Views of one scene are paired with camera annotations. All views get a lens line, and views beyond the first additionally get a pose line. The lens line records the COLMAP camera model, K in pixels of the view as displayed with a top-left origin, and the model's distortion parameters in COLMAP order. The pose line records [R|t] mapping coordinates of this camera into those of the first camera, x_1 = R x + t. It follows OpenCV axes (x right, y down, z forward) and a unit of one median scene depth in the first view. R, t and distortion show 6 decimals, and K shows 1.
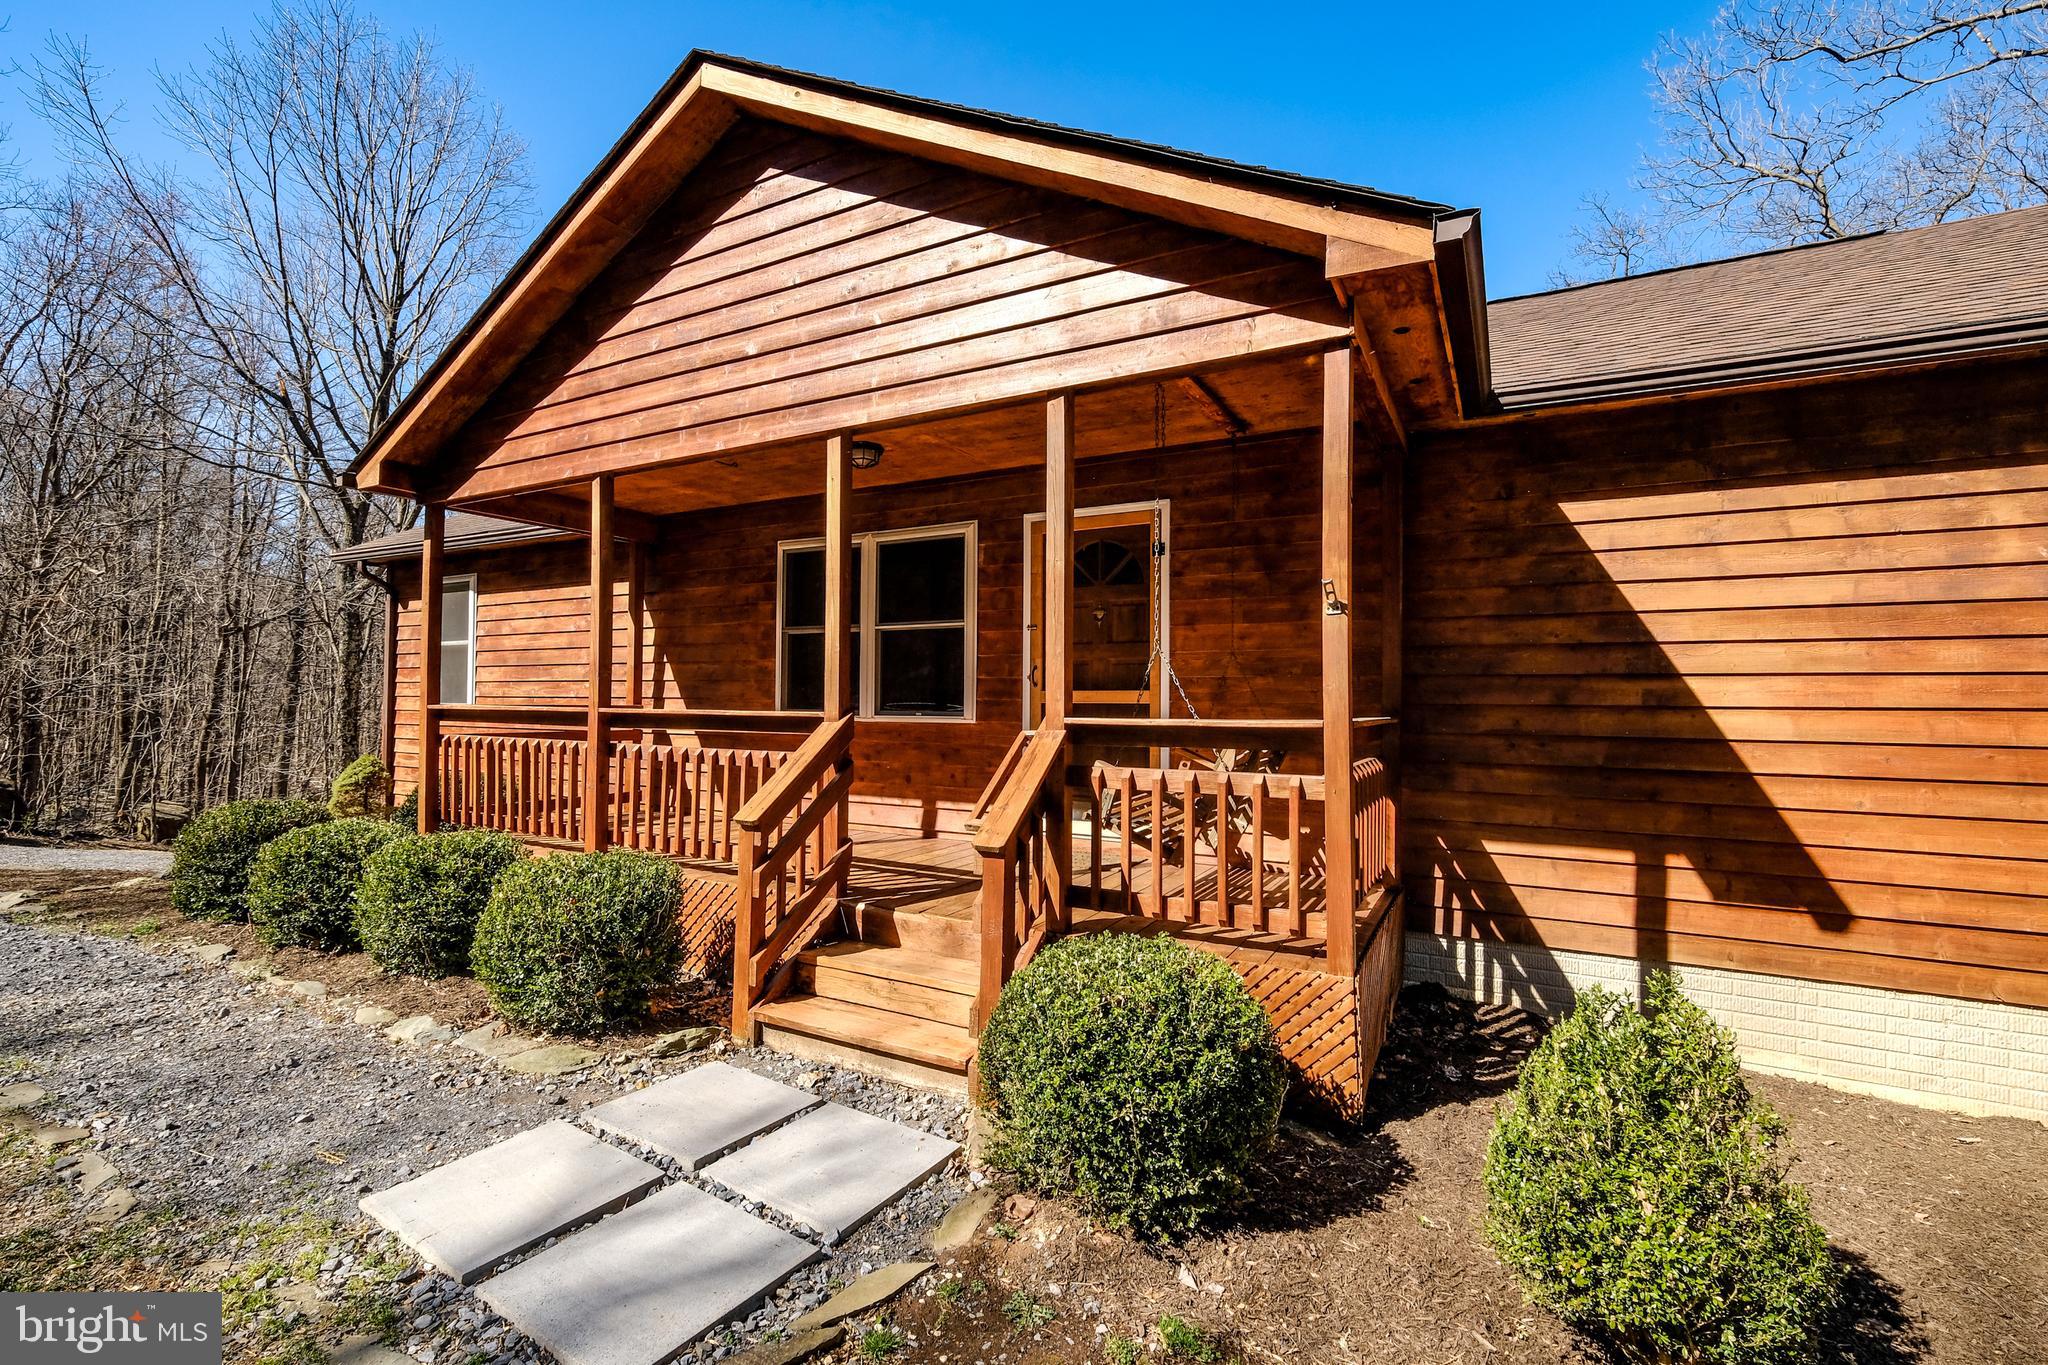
lens RADIAL K [[908.8, 0, 1024.0], [0, 908.8, 682.5], [0, 0, 1]] dist [-0.001326, 0.000253]
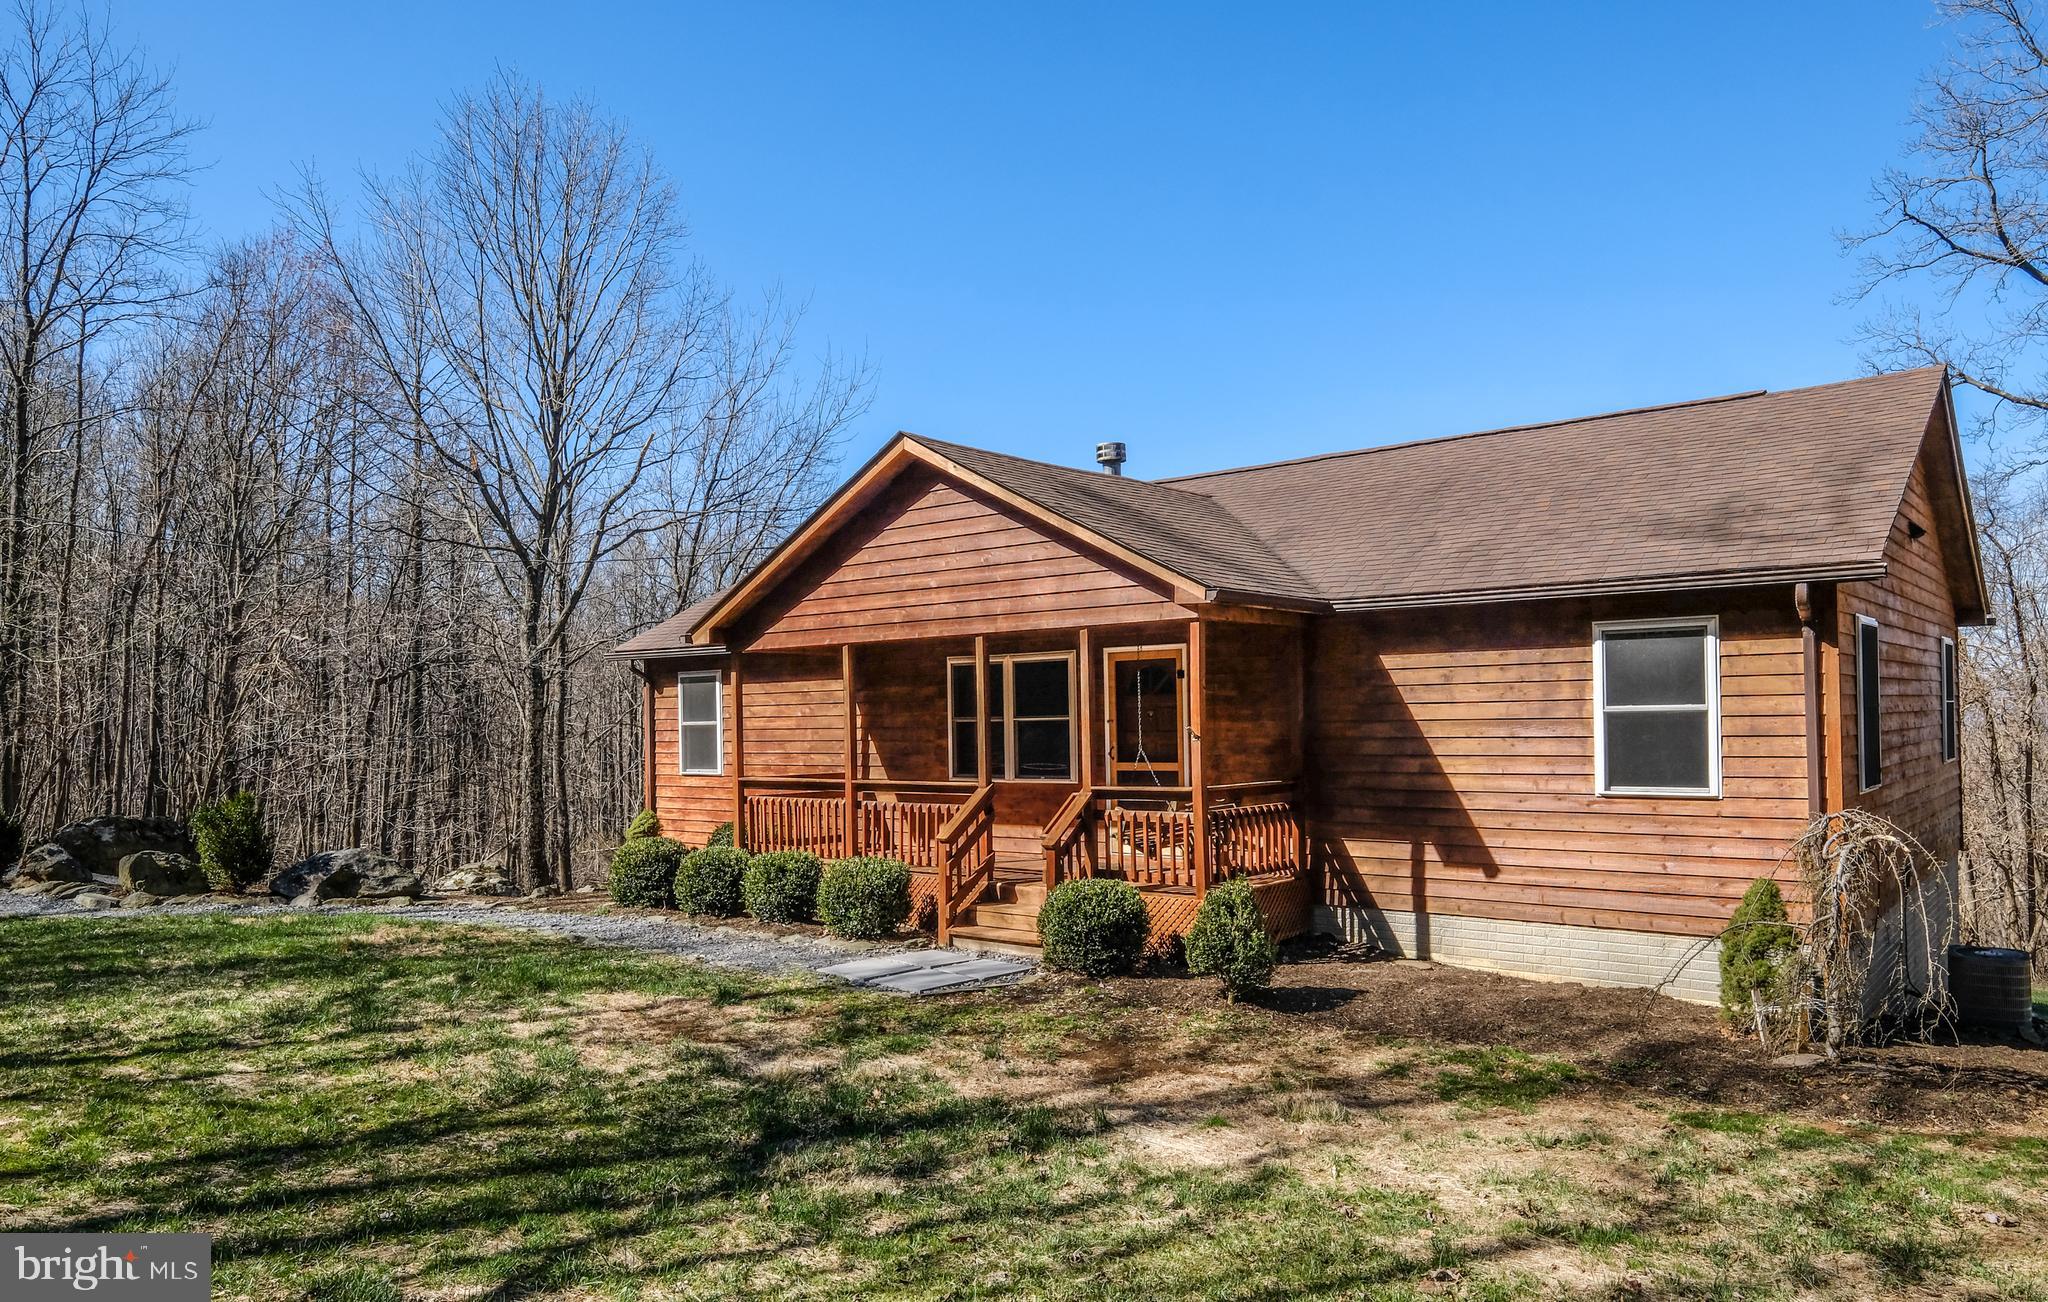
lens RADIAL K [[1425.5, 0, 1031.4], [0, 1425.5, 704.2], [0, 0, 1]] dist [0.003126, -0.000191]
pose [[0.980717, -0.027564, -0.193481, 0.442666], [0.029809, 0.999518, 0.008702, -0.146252], [0.193148, -0.014301, 0.981065, -1.786570]]
